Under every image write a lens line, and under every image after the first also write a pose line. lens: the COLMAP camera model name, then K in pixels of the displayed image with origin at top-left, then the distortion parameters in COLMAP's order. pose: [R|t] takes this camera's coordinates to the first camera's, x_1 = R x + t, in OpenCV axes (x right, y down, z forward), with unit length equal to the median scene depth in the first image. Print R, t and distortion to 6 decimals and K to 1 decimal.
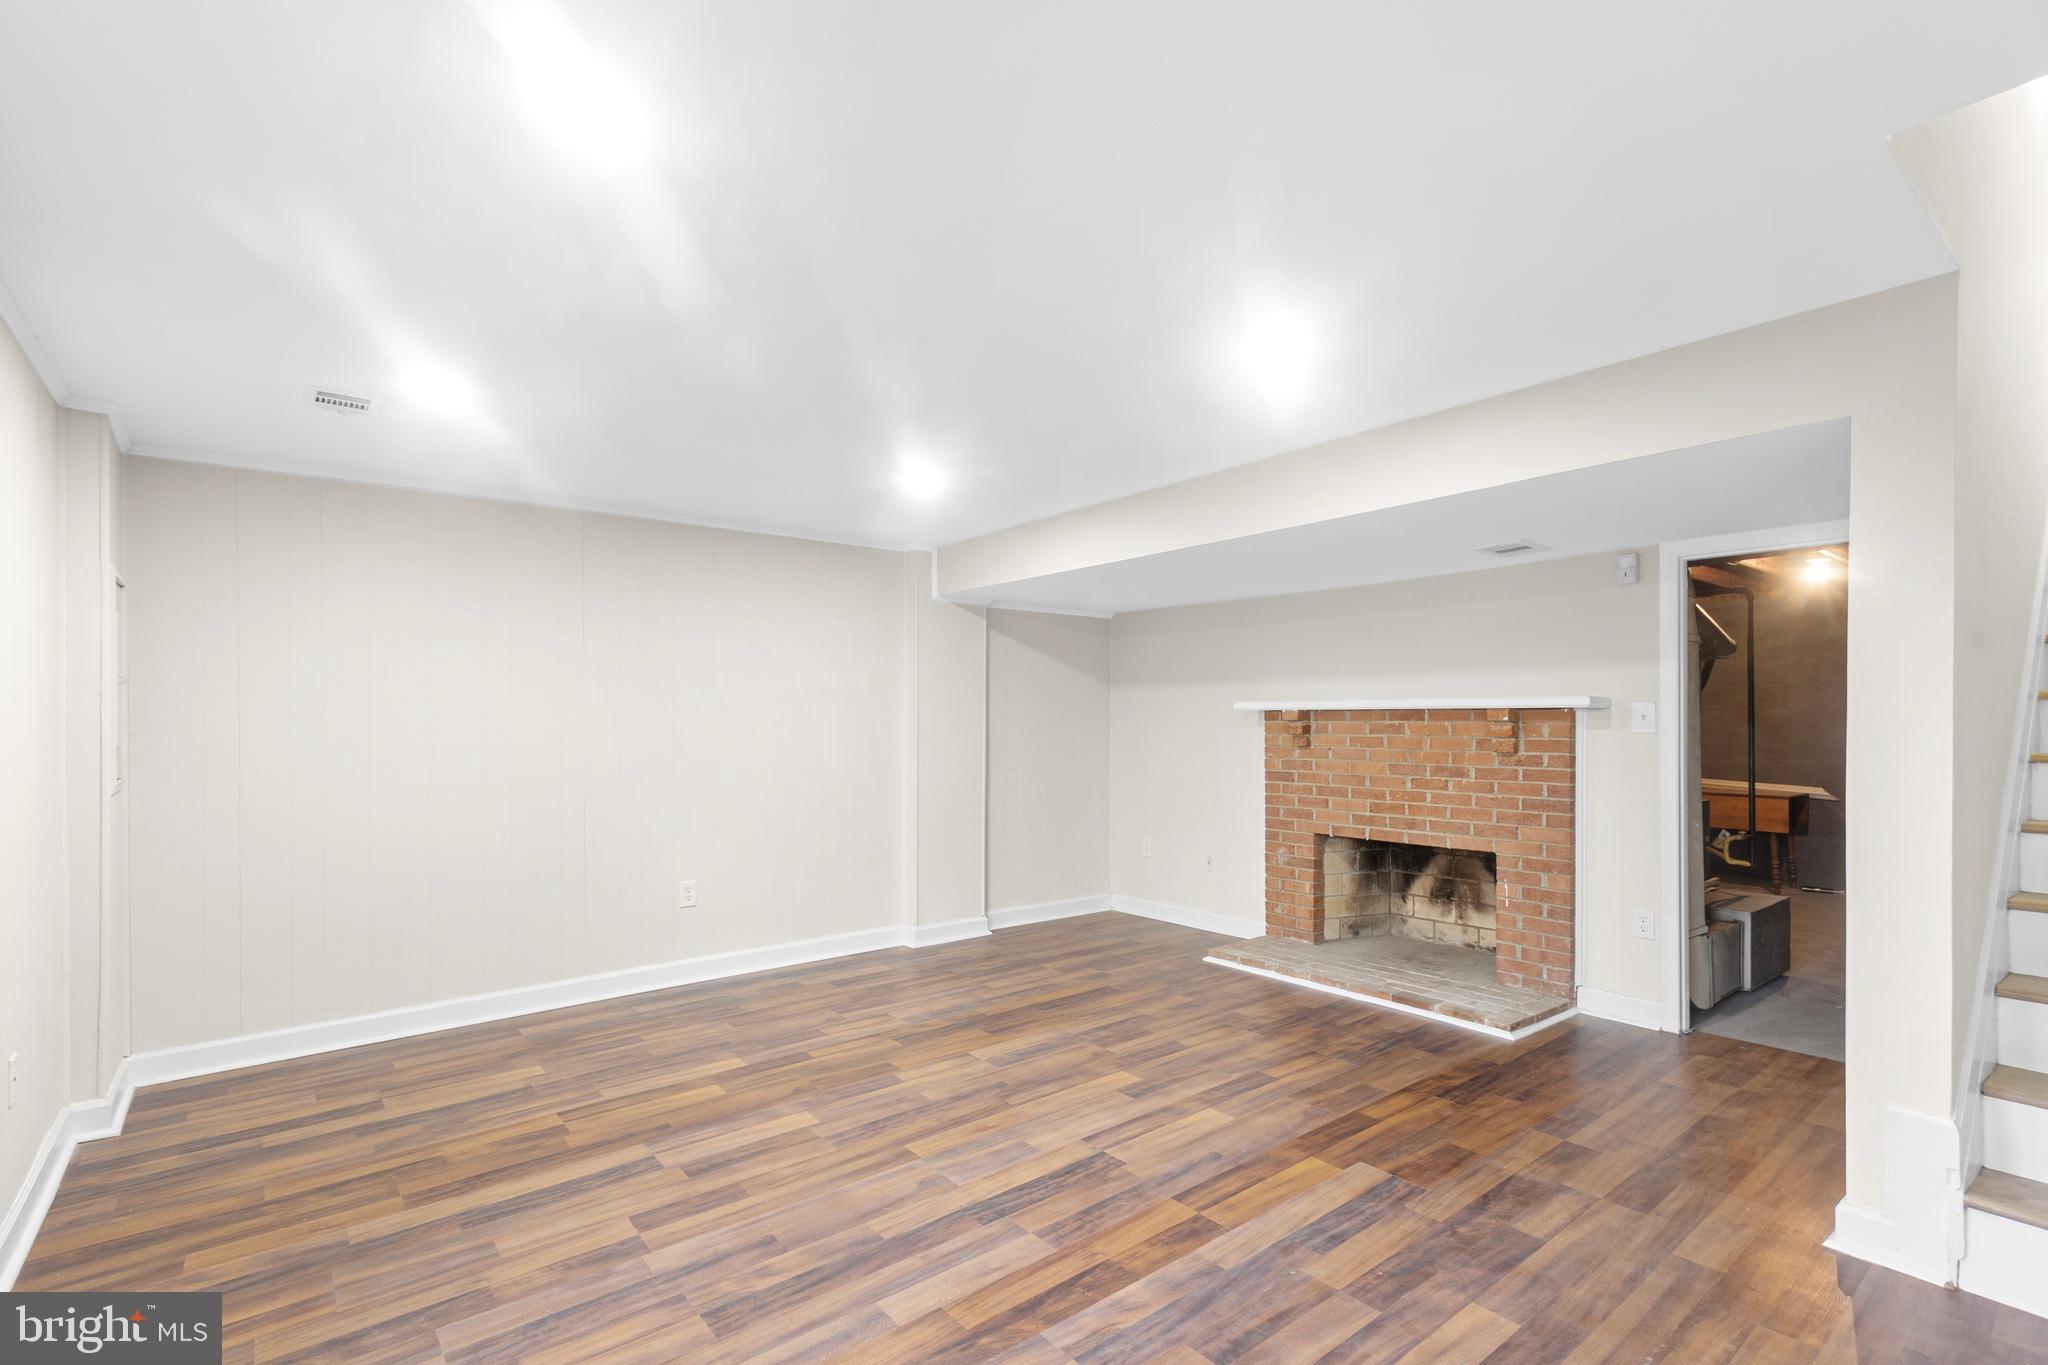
lens RADIAL K [[941.0, 0, 999.2], [0, 941.0, 723.4], [0, 0, 1]] dist [0.002052, -0.000598]
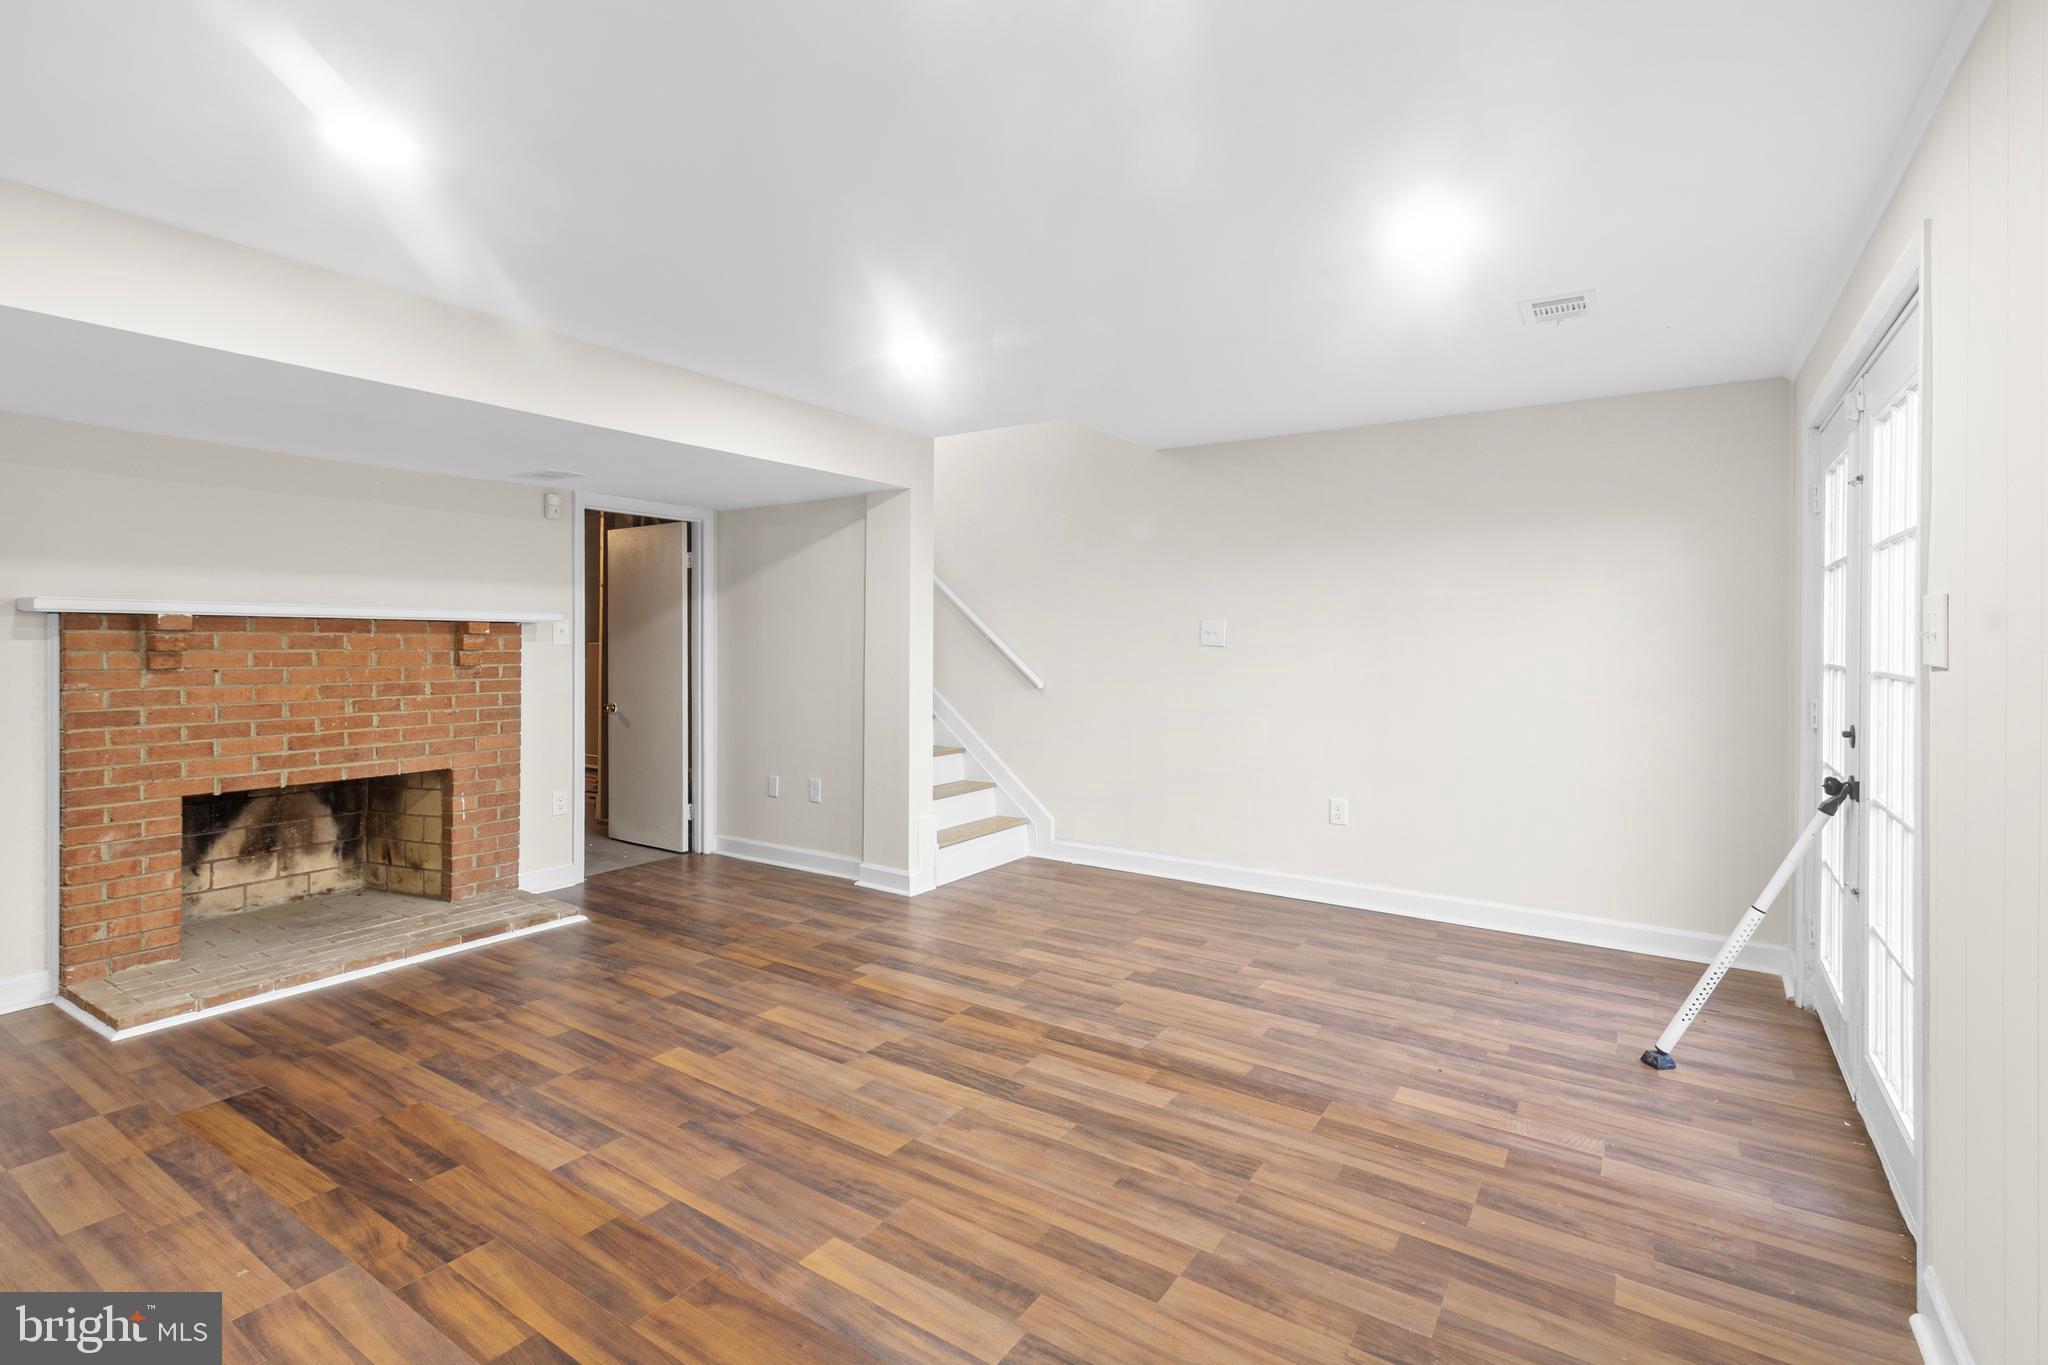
lens RADIAL K [[960.4, 0, 1020.1], [0, 960.4, 643.3], [0, 0, 1]] dist [0.010950, -0.000047]
pose [[-0.318566, -0.005948, 0.947882, -0.599356], [-0.005124, 0.999977, 0.004553, -0.000231], [-0.947887, -0.003406, -0.318589, 0.747798]]
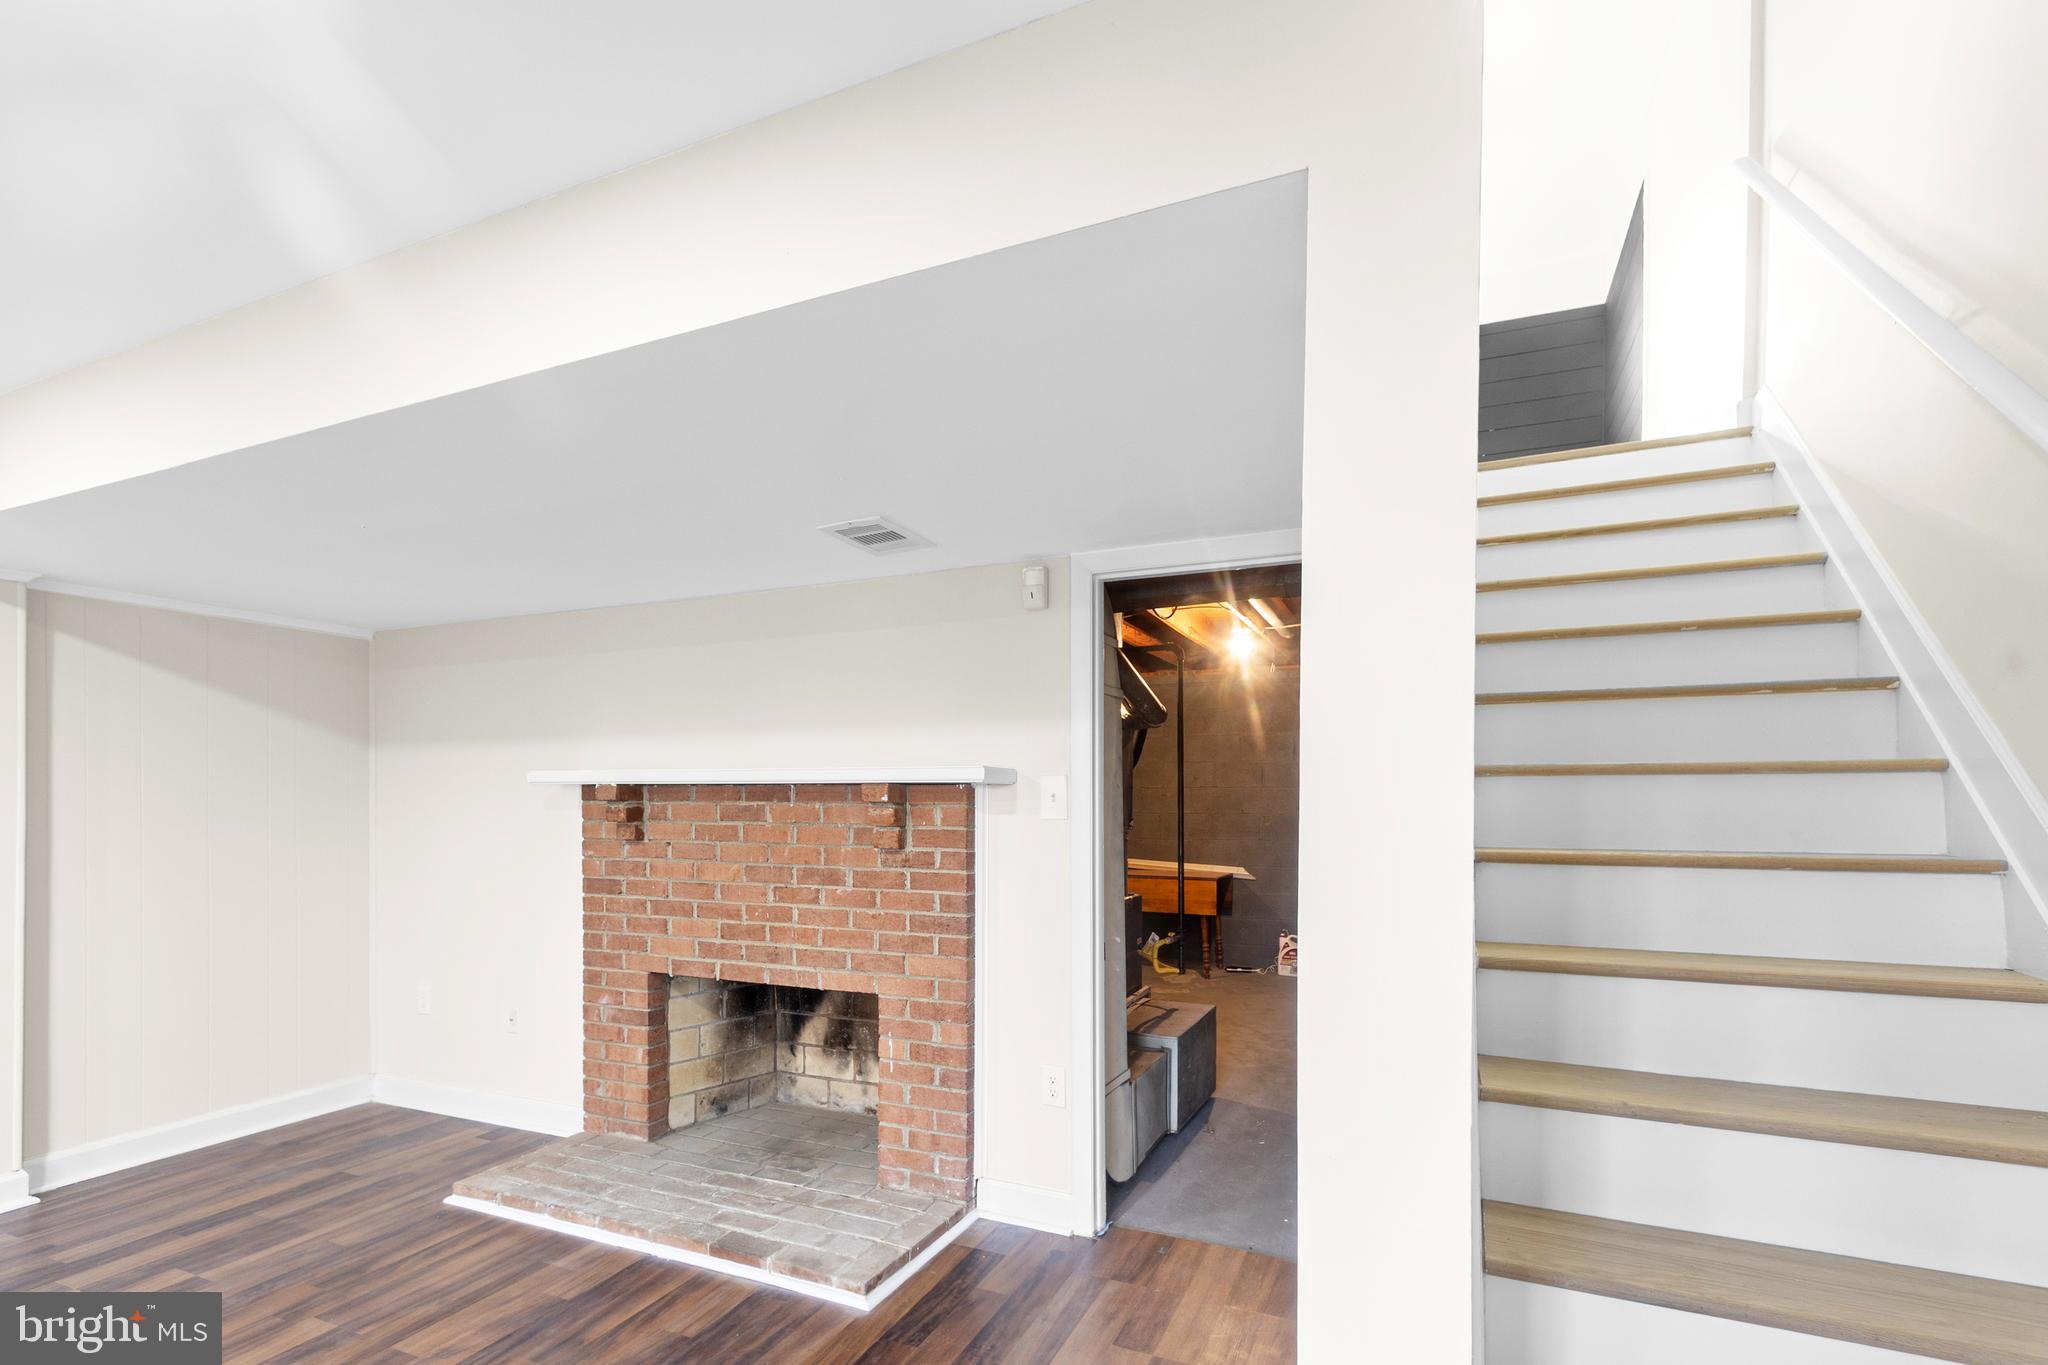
lens RADIAL K [[965.0, 0, 1012.0], [0, 965.0, 806.5], [0, 0, 1]] dist [0.010238, -0.000116]
pose [[0.884470, -0.001651, 0.466595, 0.281044], [-0.000780, 0.999987, 0.005017, -0.002926], [-0.466597, -0.004802, 0.884457, 0.327910]]
